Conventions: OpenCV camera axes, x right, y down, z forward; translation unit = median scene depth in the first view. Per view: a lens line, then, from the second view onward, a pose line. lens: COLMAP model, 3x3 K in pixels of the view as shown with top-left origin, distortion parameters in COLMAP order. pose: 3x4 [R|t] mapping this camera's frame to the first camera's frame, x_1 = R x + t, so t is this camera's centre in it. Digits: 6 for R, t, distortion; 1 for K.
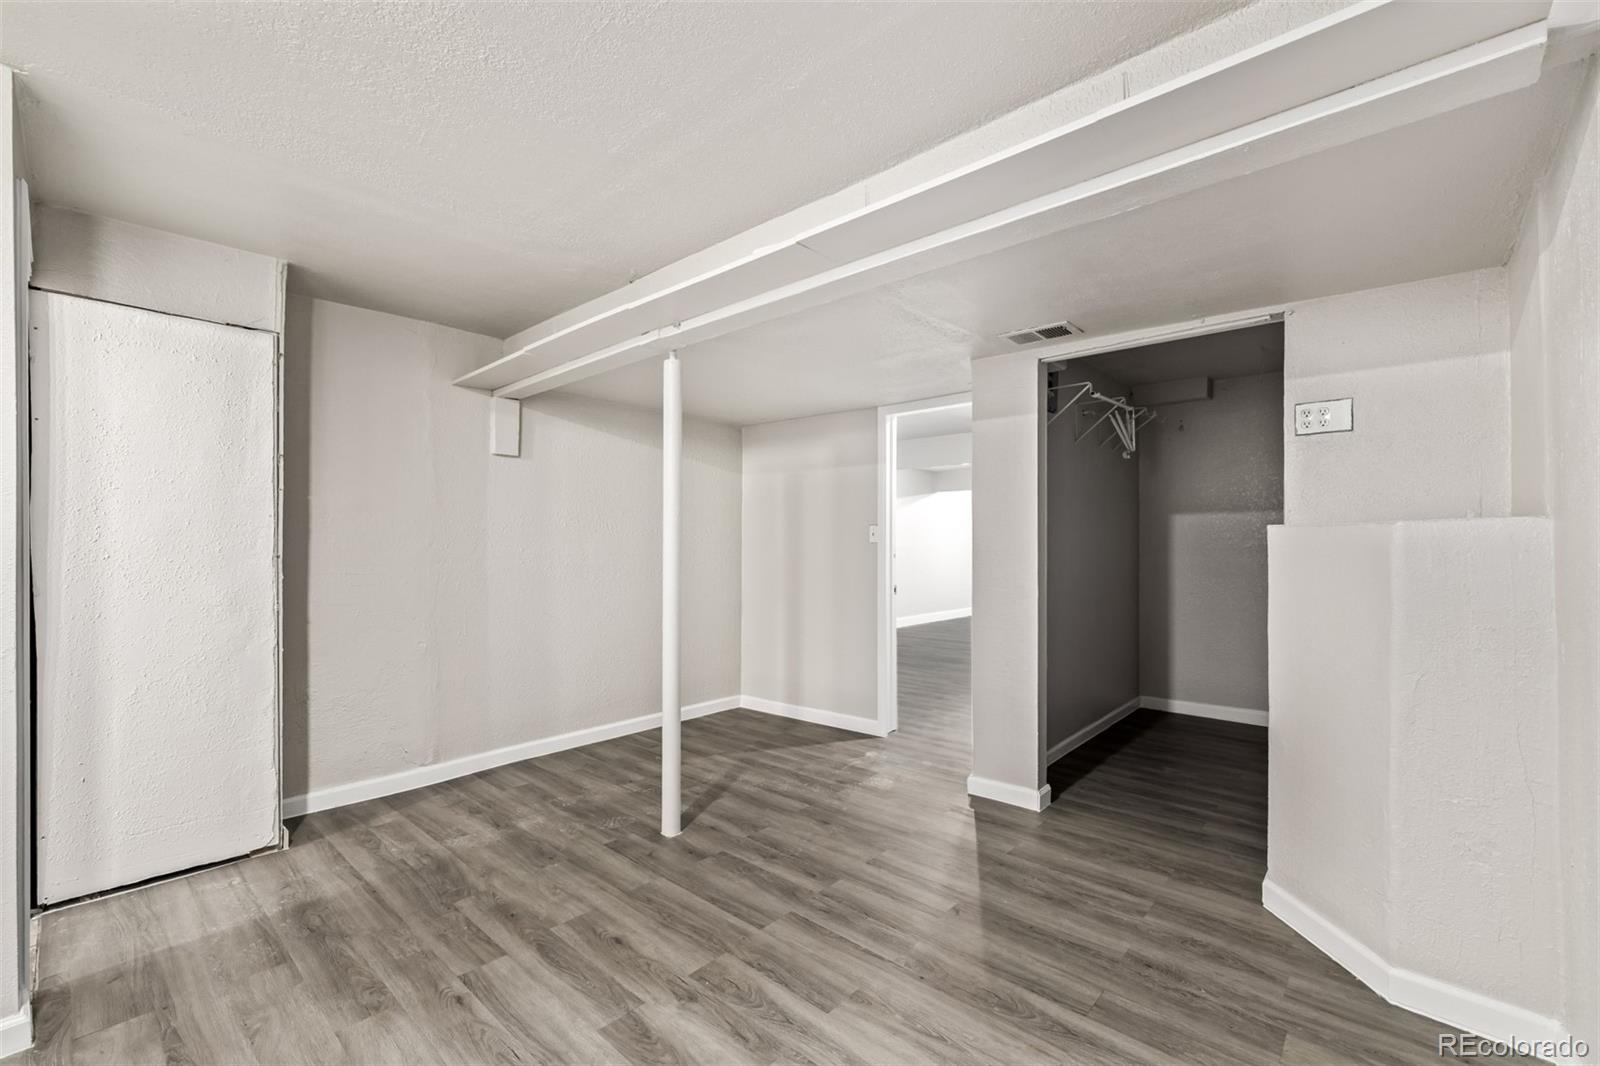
lens RADIAL K [[679.8, 0, 793.2], [0, 679.8, 538.8], [0, 0, 1]] dist [-0.003130, -0.000245]
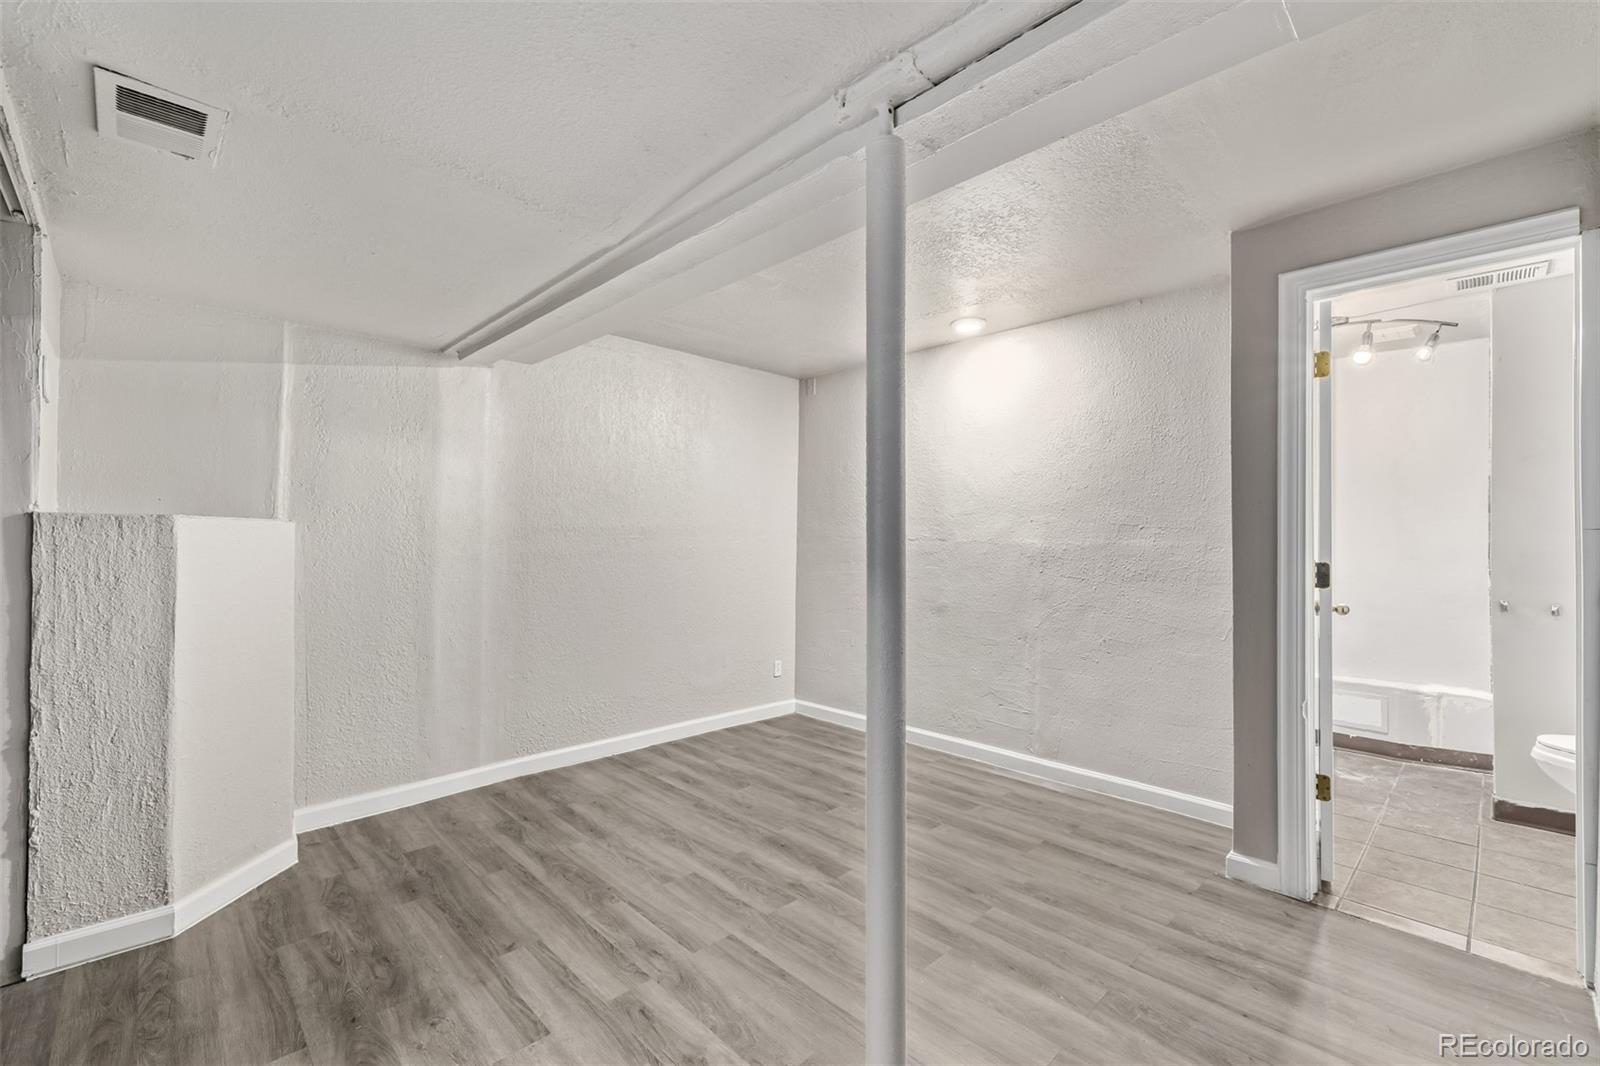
lens RADIAL K [[679.8, 0, 793.2], [0, 679.8, 538.8], [0, 0, 1]] dist [-0.003130, -0.000245]
pose [[-0.998329, -0.004401, 0.057621, -0.193863], [-0.004830, 0.999962, -0.007312, 0.014494], [-0.057587, -0.007578, -0.998312, 2.006411]]
